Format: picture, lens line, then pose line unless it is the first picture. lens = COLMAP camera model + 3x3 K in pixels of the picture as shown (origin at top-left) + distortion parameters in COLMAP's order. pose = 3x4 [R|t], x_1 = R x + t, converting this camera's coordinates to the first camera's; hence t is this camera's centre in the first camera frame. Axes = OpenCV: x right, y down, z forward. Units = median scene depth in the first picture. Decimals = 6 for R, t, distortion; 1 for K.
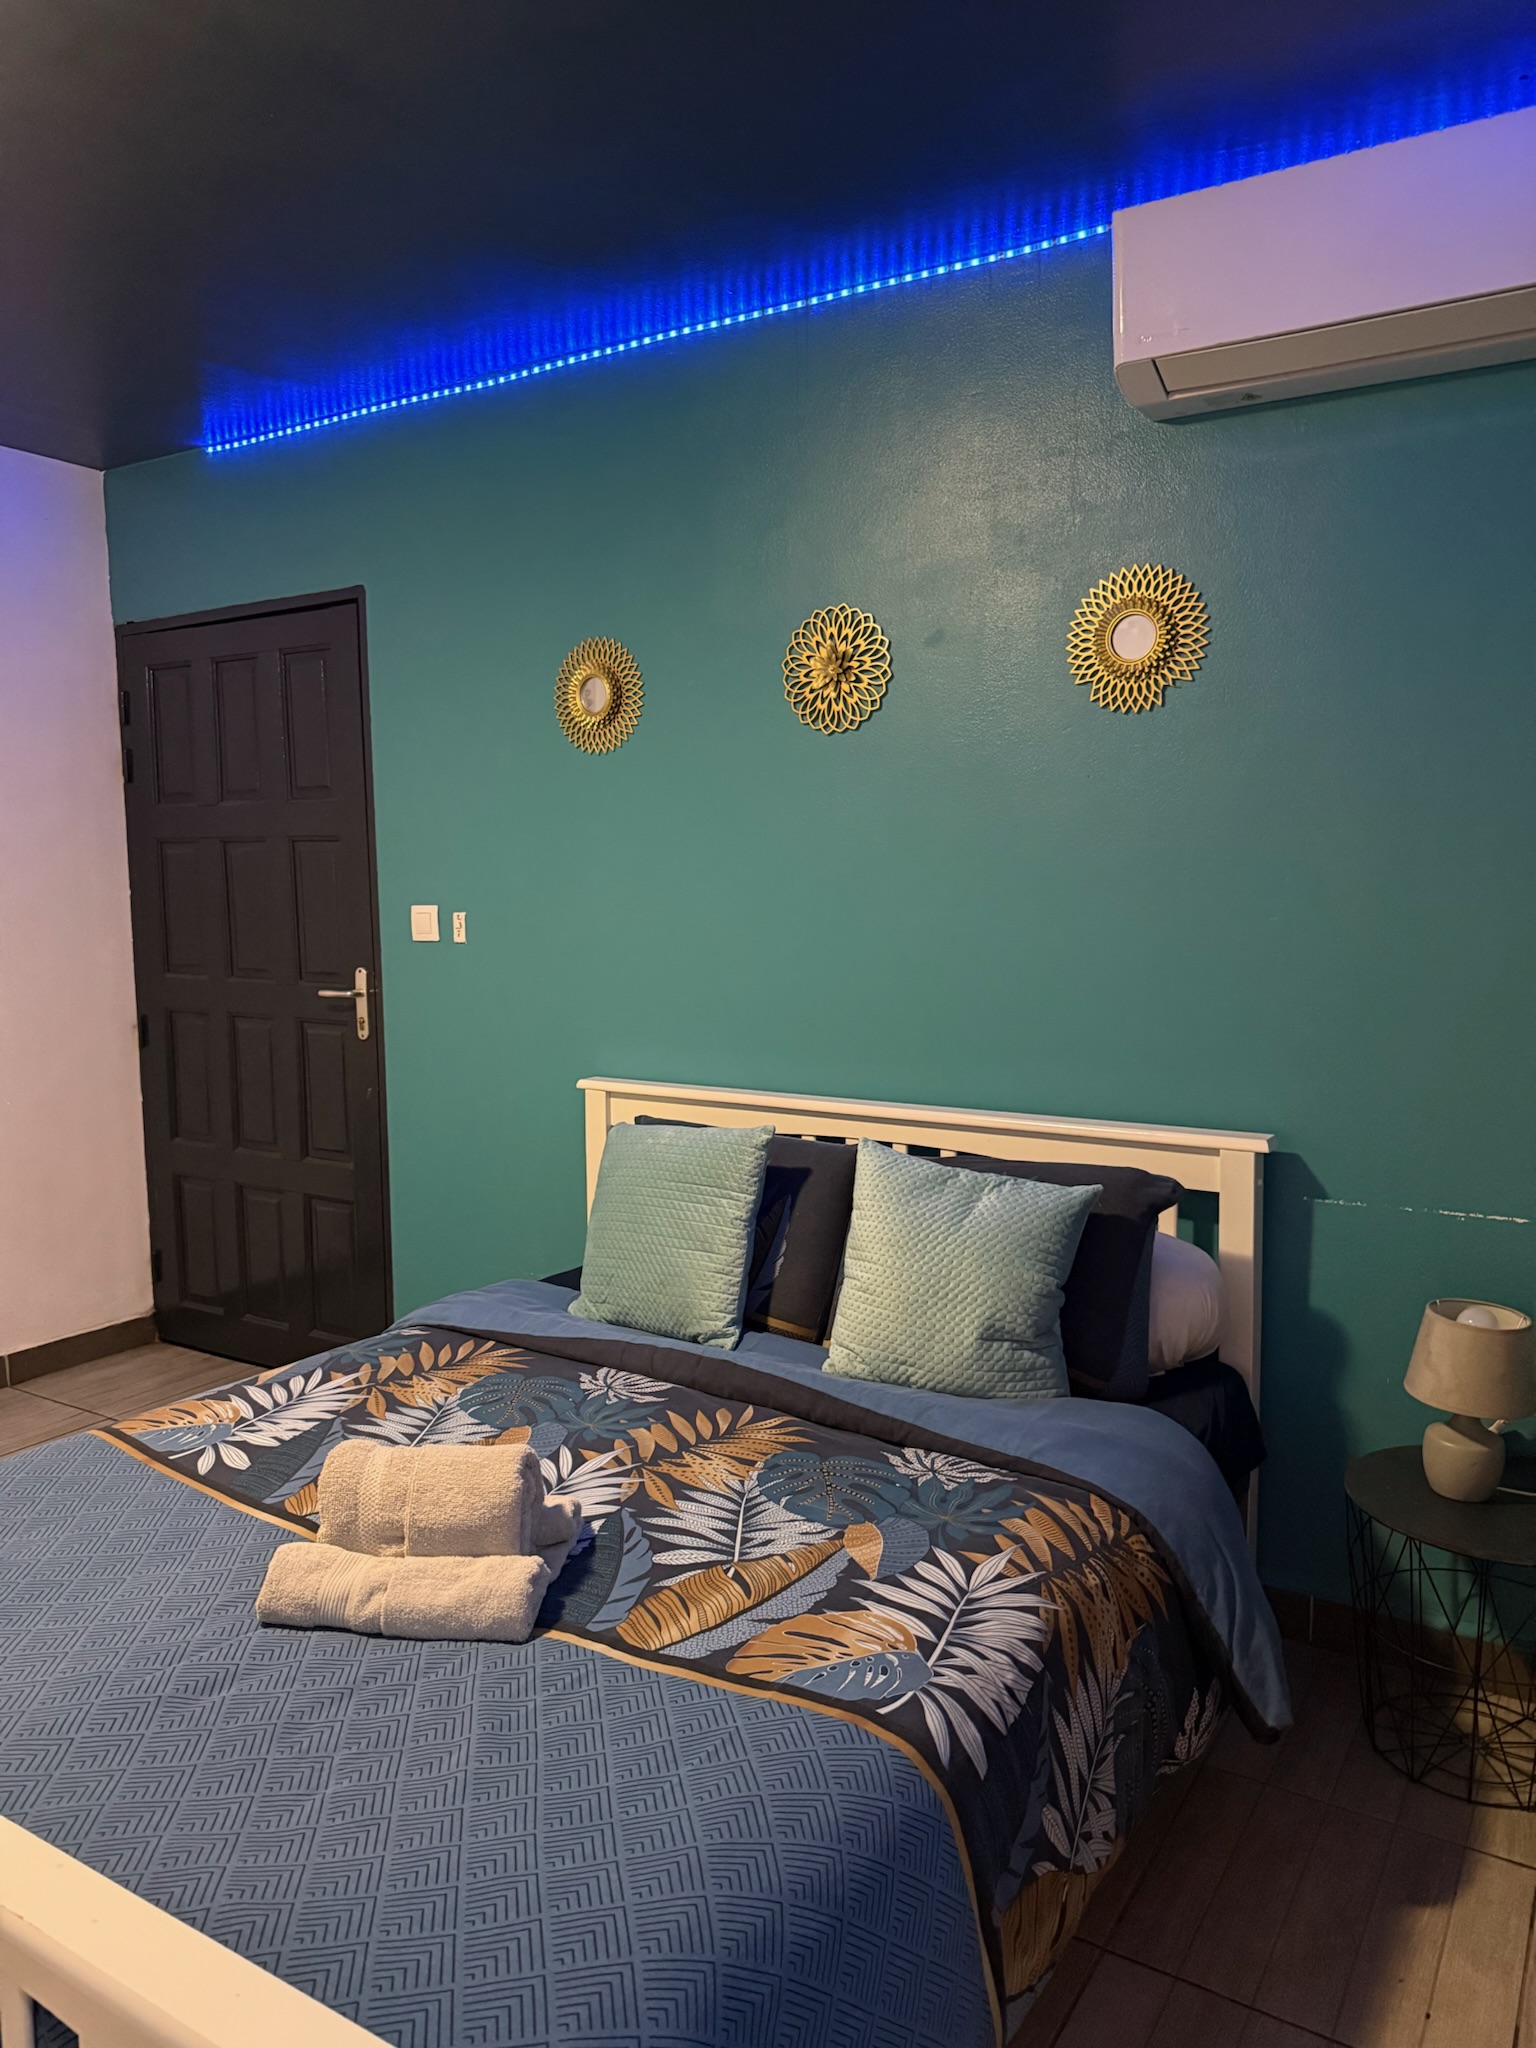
lens RADIAL K [[1443.2, 0, 763.7], [0, 1443.2, 1012.7], [0, 0, 1]] dist [0.013945, -0.001783]
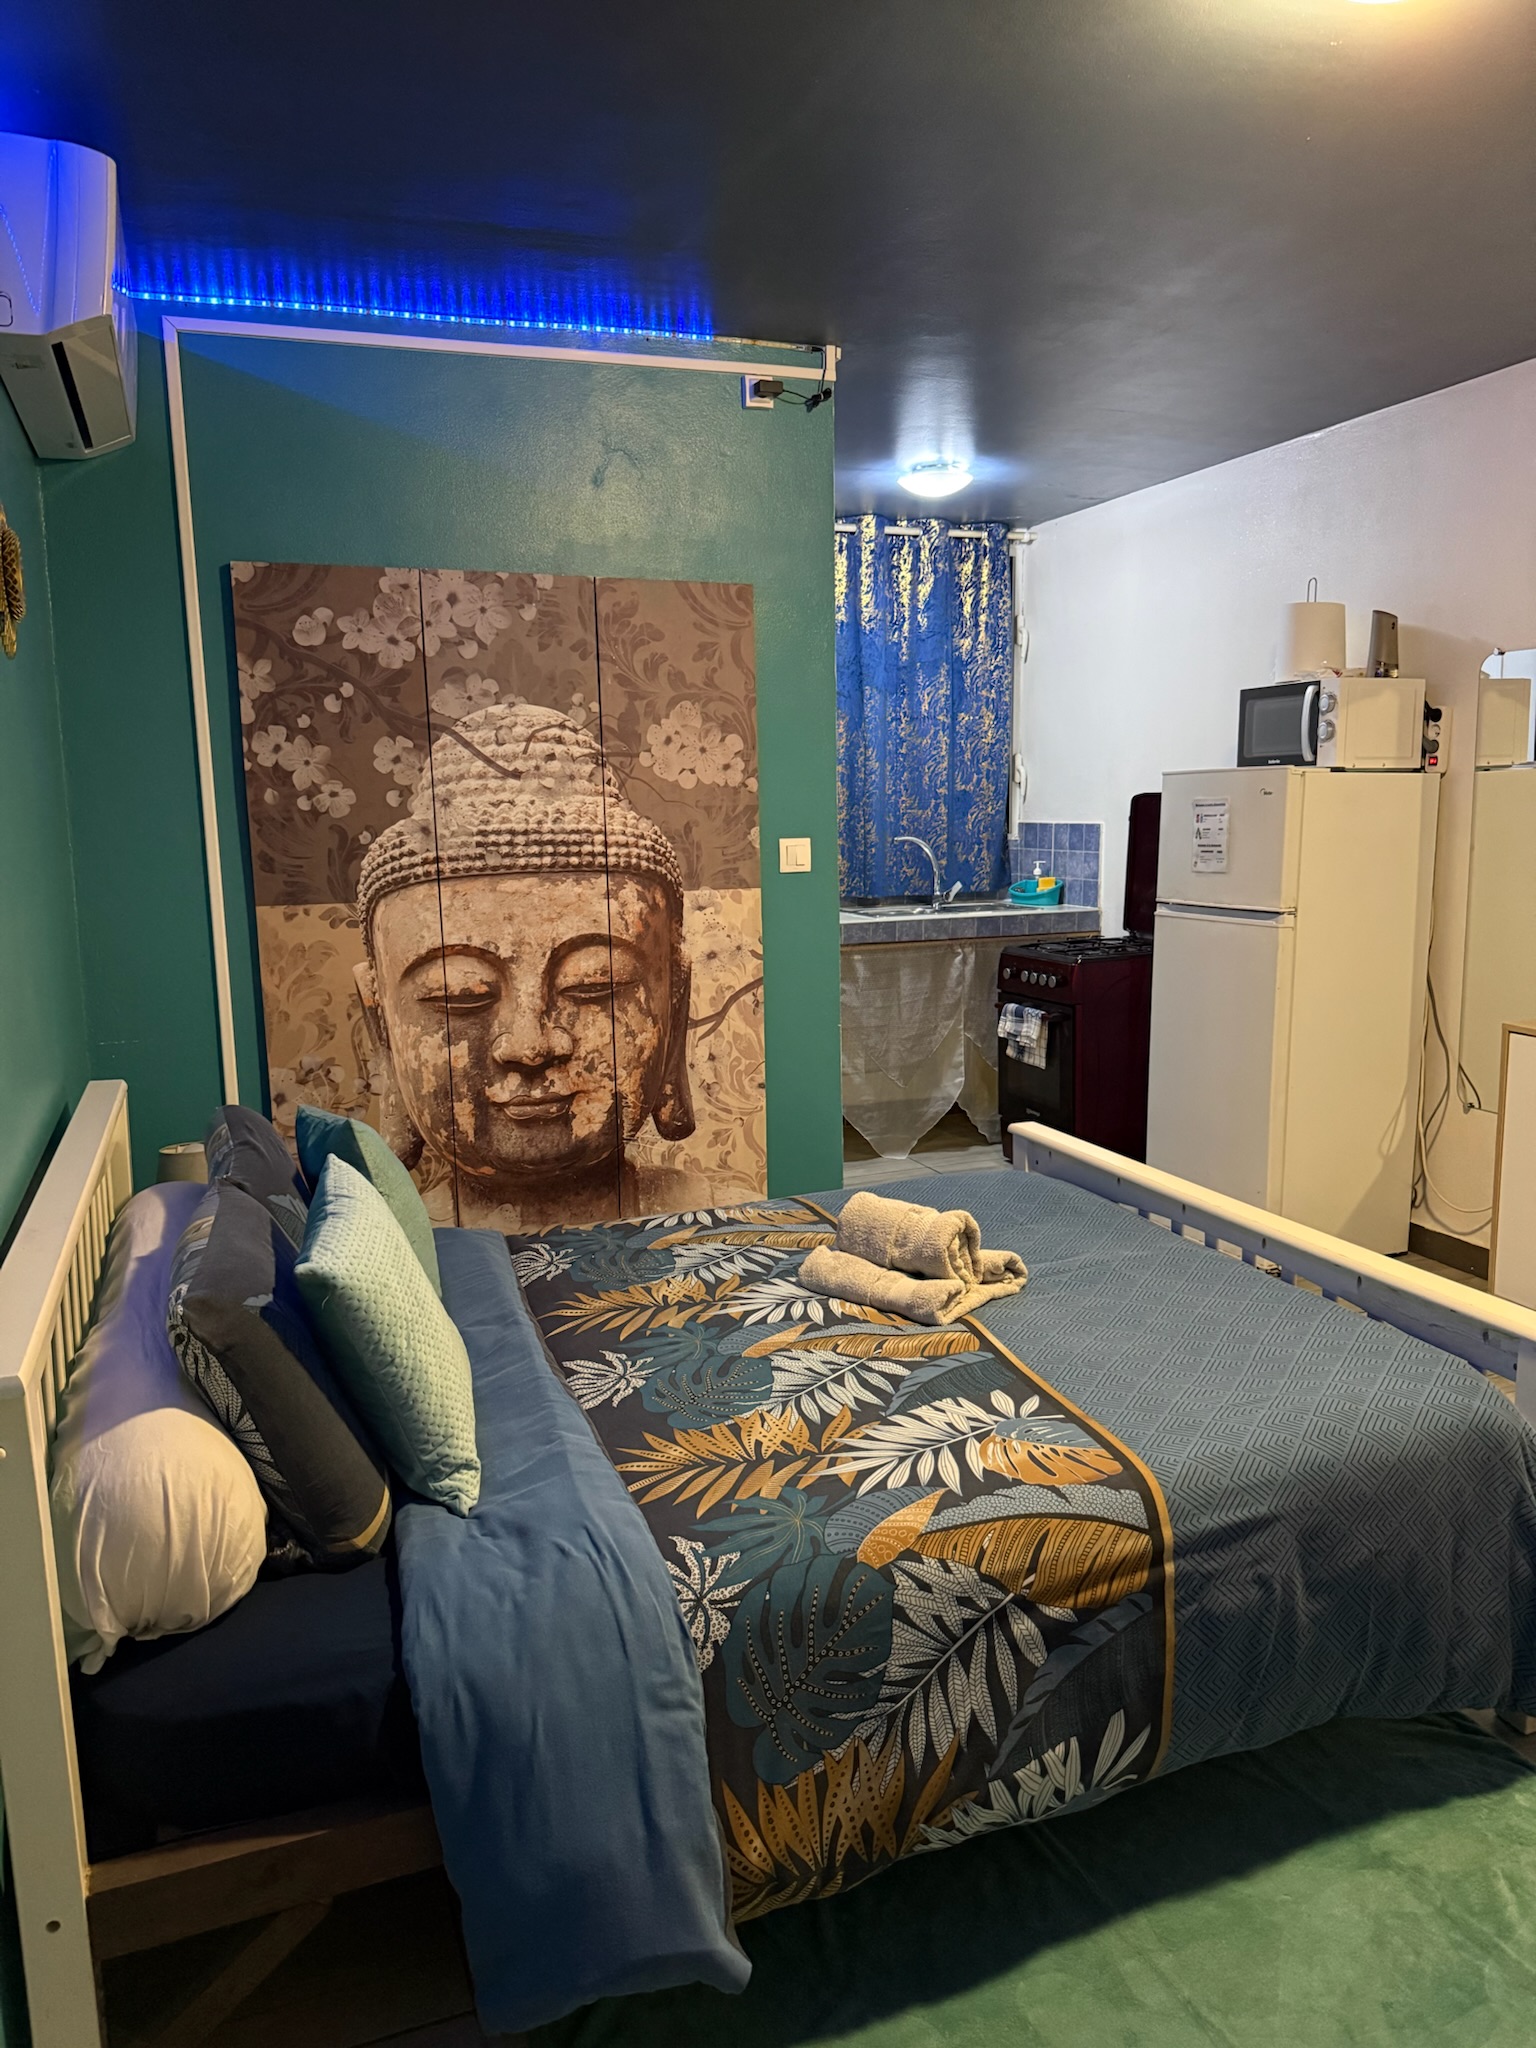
lens RADIAL K [[1443.2, 0, 766.9], [0, 1443.2, 1026.5], [0, 0, 1]] dist [0.013945, -0.001783]
pose [[-0.798690, -0.056514, 0.599083, -0.798449], [0.104903, 0.967258, 0.231102, -0.182627], [-0.592528, 0.247424, -0.766610, 1.755771]]
